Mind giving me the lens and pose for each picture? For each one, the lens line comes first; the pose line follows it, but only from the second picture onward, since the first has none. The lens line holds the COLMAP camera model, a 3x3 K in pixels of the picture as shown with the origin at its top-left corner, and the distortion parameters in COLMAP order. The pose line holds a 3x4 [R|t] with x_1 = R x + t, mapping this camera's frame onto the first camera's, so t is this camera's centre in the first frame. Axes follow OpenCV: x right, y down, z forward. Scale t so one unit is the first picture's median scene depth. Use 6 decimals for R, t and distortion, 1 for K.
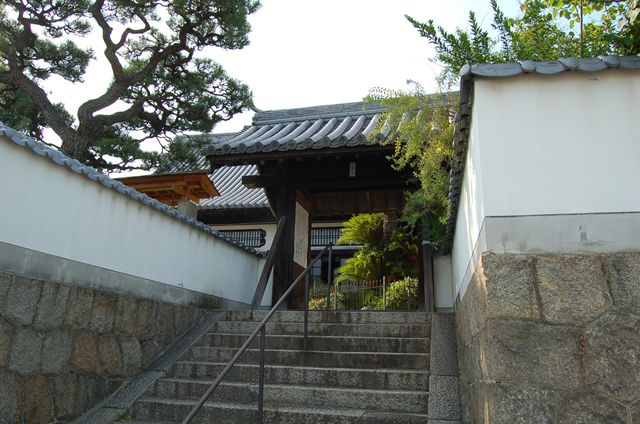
lens RADIAL K [[525.3, 0, 320.0], [0, 525.3, 212.0], [0, 0, 1]] dist [-0.088111, 0.005266]
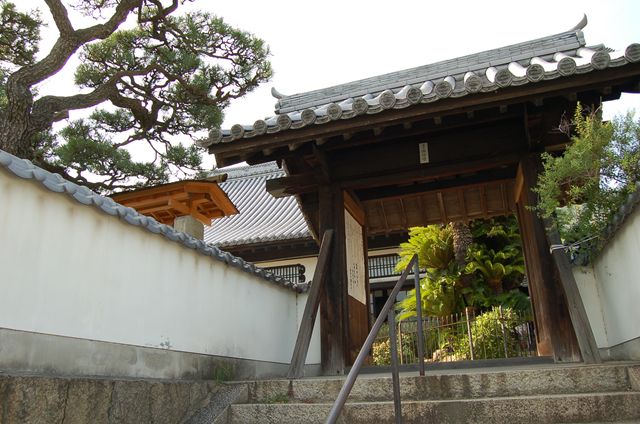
lens RADIAL K [[525.3, 0, 320.0], [0, 525.3, 212.0], [0, 0, 1]] dist [-0.088111, 0.005266]
pose [[0.994550, -0.081400, -0.065147, -0.032563], [0.076288, 0.994074, -0.077439, 0.035504], [0.071064, 0.072047, 0.994866, 0.300052]]
